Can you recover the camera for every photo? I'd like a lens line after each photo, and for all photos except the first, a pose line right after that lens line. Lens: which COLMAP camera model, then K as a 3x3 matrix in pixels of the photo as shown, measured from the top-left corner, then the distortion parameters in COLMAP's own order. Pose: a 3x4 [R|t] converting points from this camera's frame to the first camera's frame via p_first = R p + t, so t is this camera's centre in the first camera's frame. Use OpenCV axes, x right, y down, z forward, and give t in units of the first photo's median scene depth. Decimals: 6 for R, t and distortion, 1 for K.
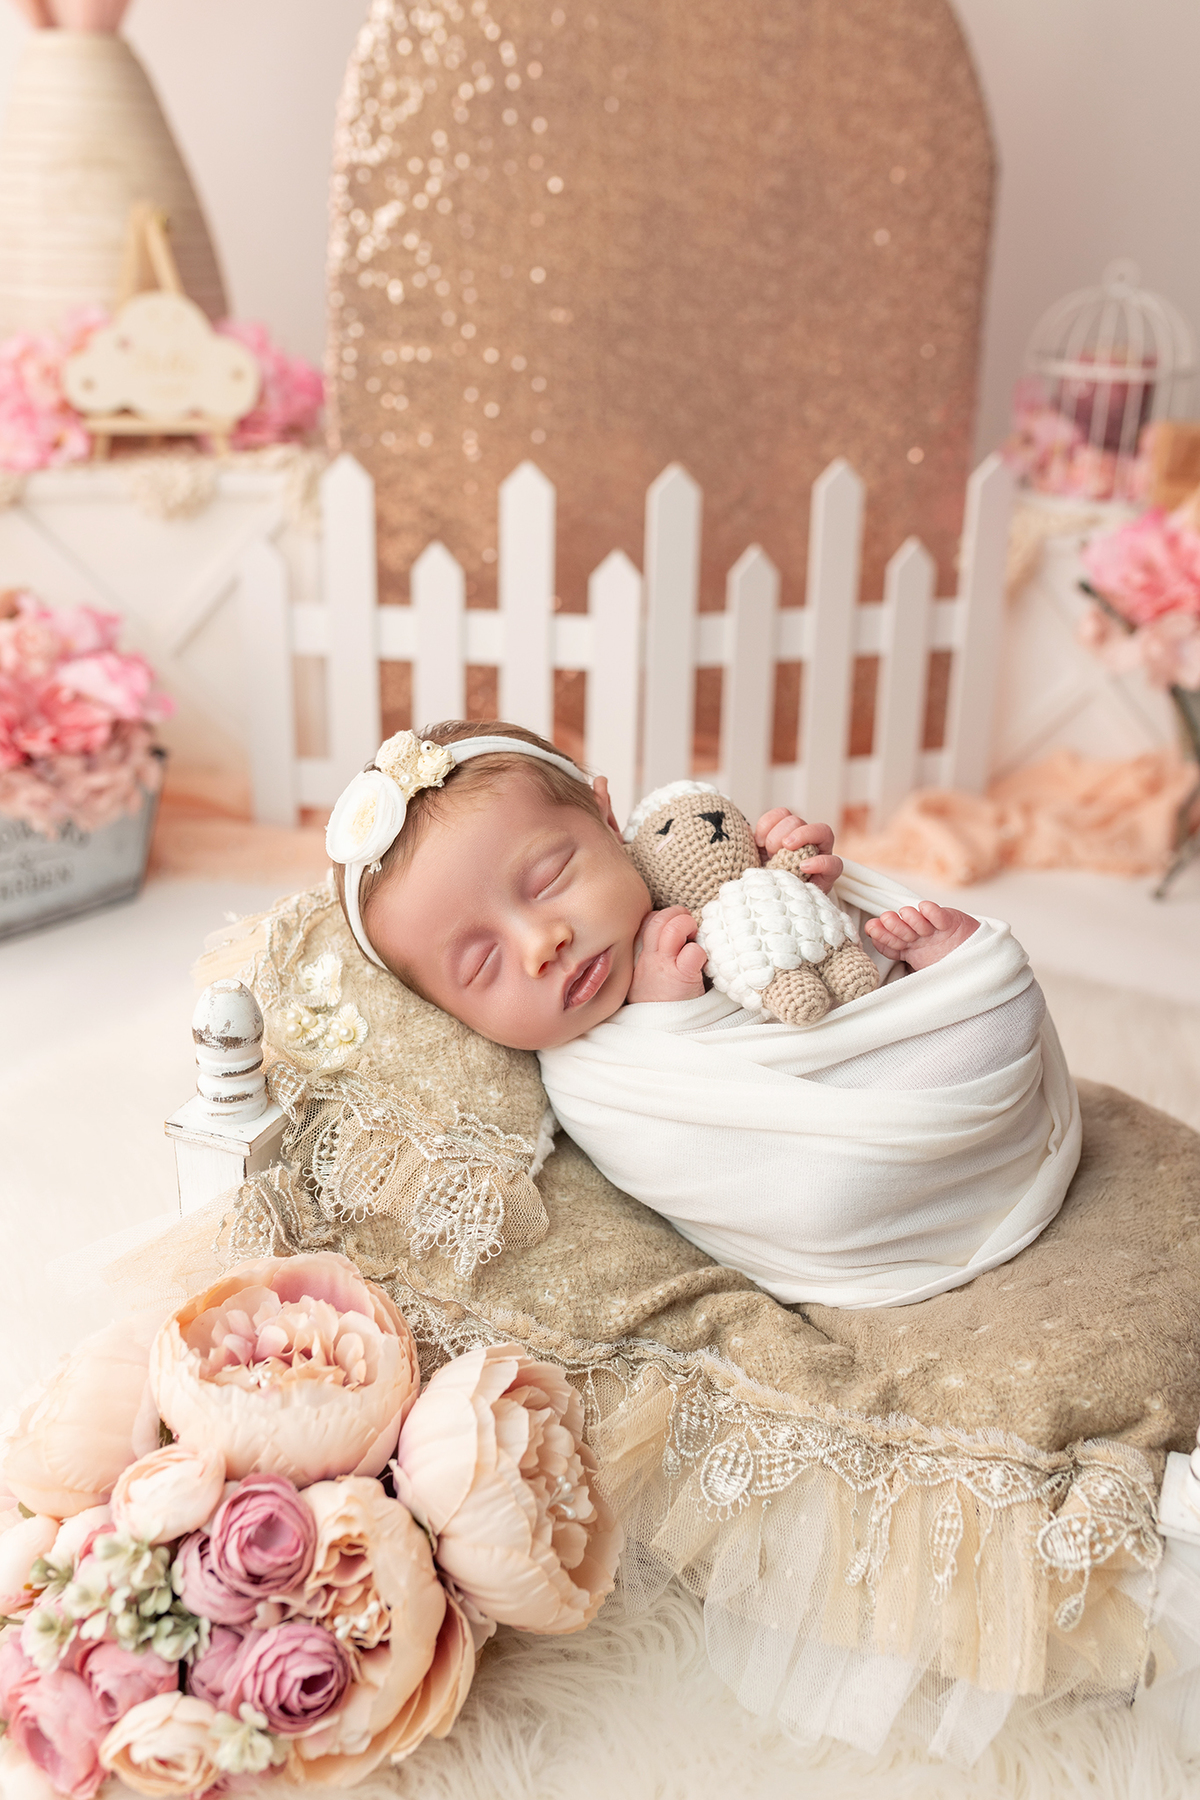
lens RADIAL K [[1806.8, 0, 600.0], [0, 1806.8, 900.0], [0, 0, 1]] dist [0.000458, 0.010969]
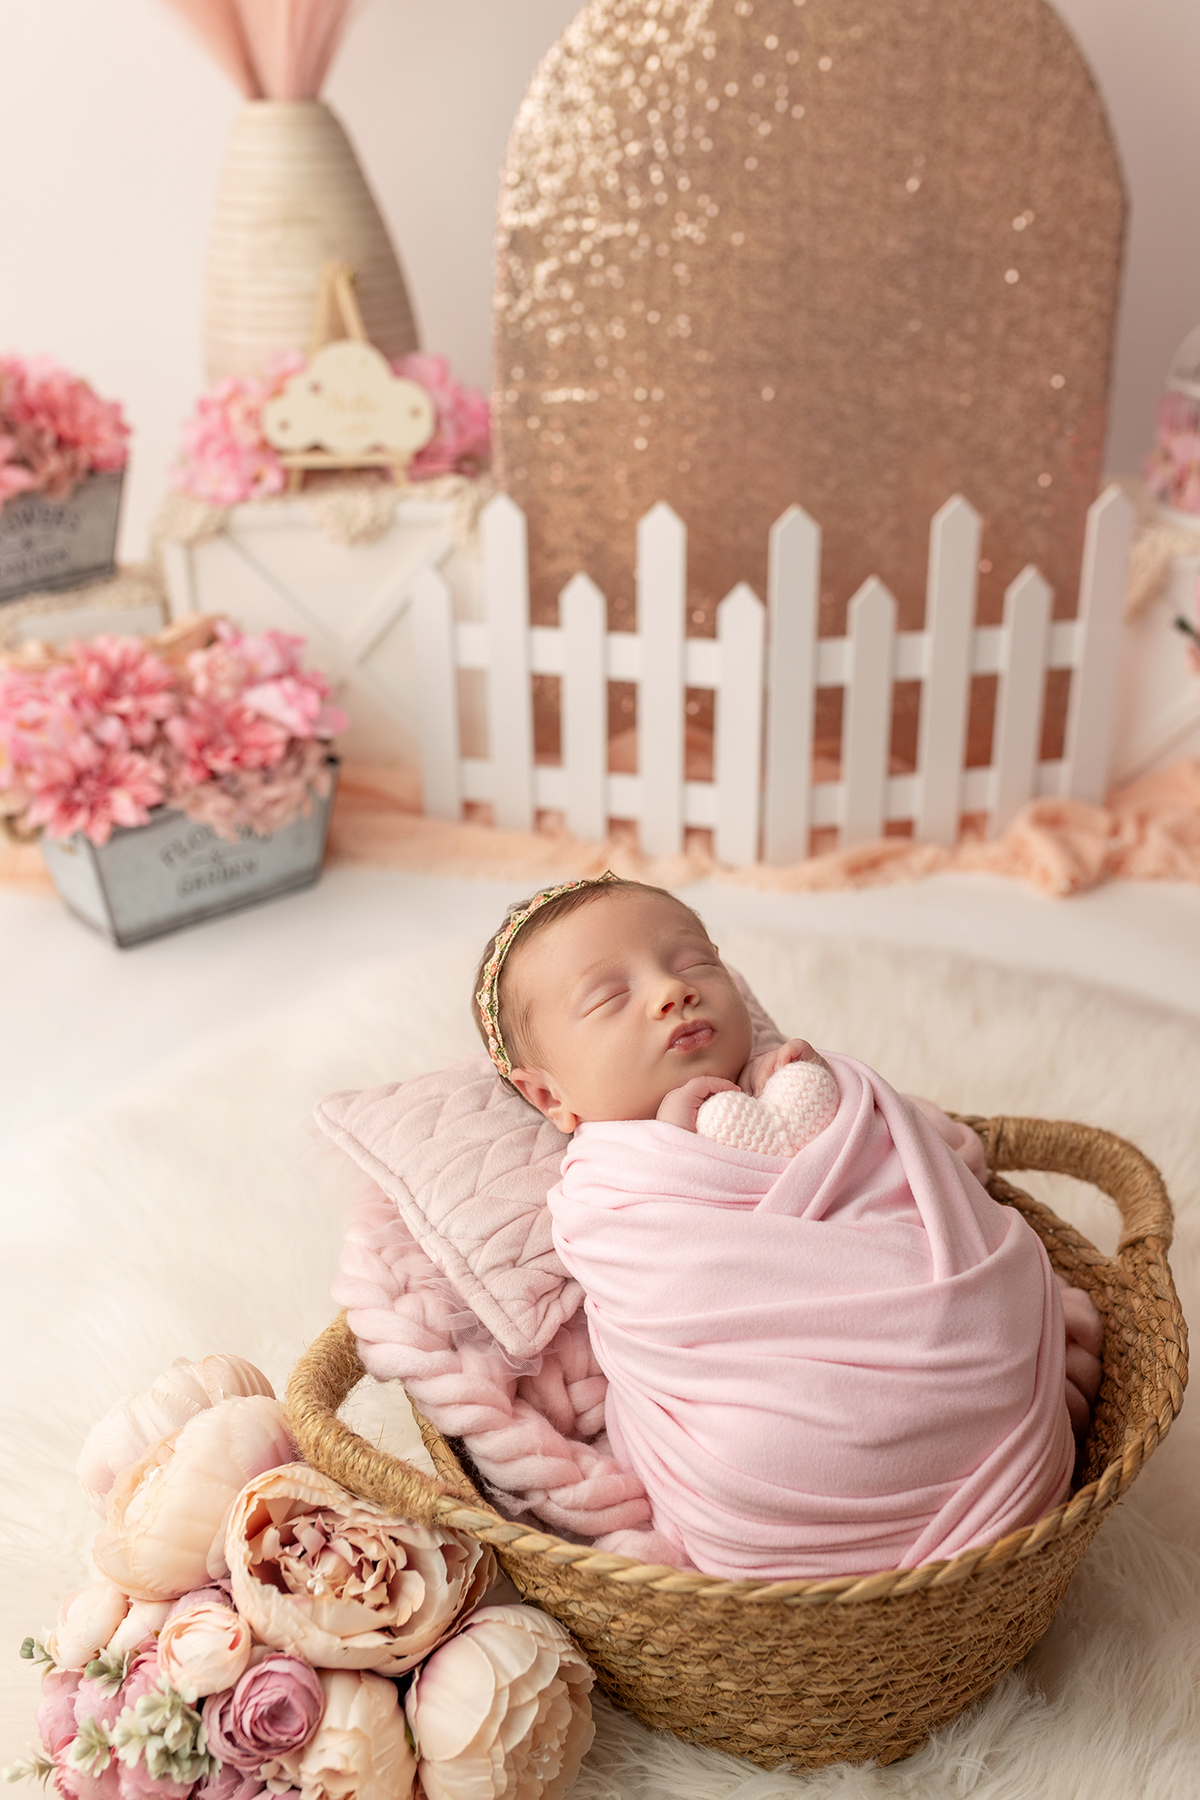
lens RADIAL K [[1806.8, 0, 600.0], [0, 1806.8, 900.0], [0, 0, 1]] dist [0.000458, 0.010969]
pose [[0.986405, 0.036038, -0.160335, 0.102543], [-0.025282, 0.997322, 0.068629, -0.072271], [0.162379, -0.063642, 0.984674, -0.096422]]
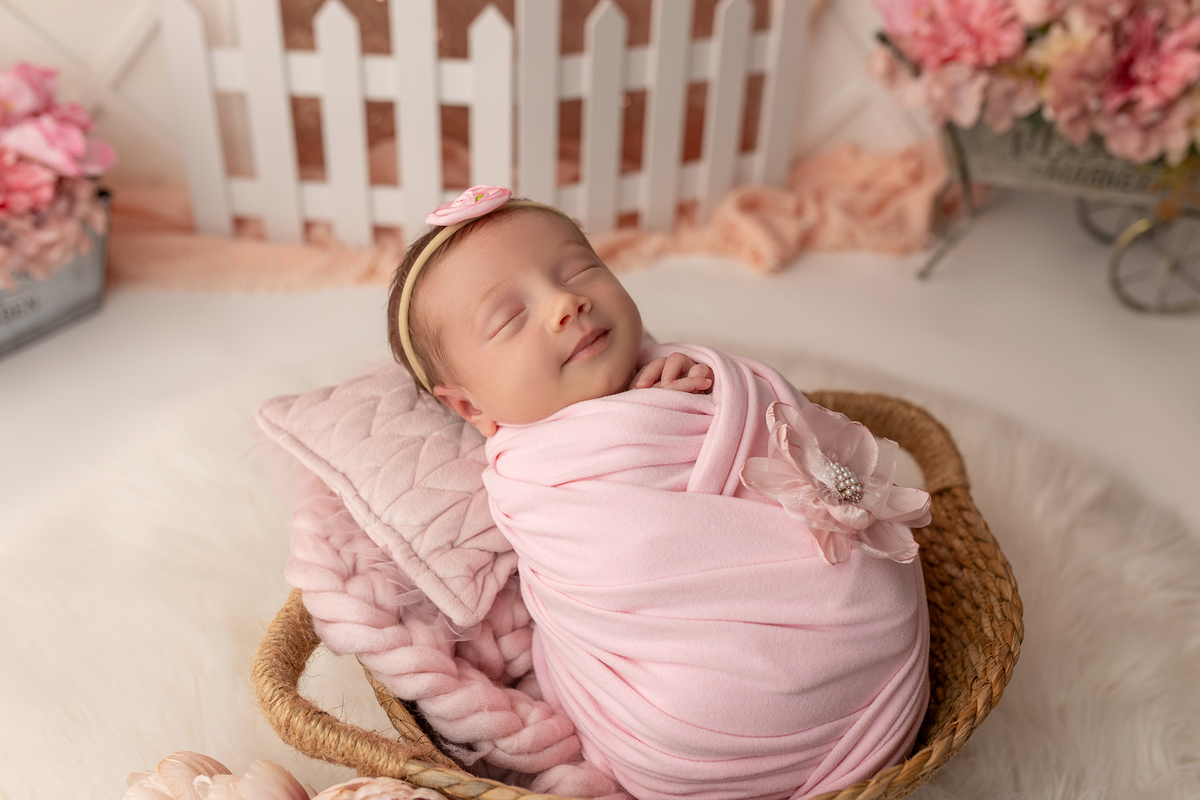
lens RADIAL K [[1198.1, 0, 600.0], [0, 1198.1, 400.0], [0, 0, 1]] dist [0.007099, -0.018039]
pose [[0.994532, -0.040659, 0.096194, -0.005096], [0.016887, 0.971587, 0.236080, -0.122403], [-0.103060, -0.233165, 0.966961, 0.177651]]
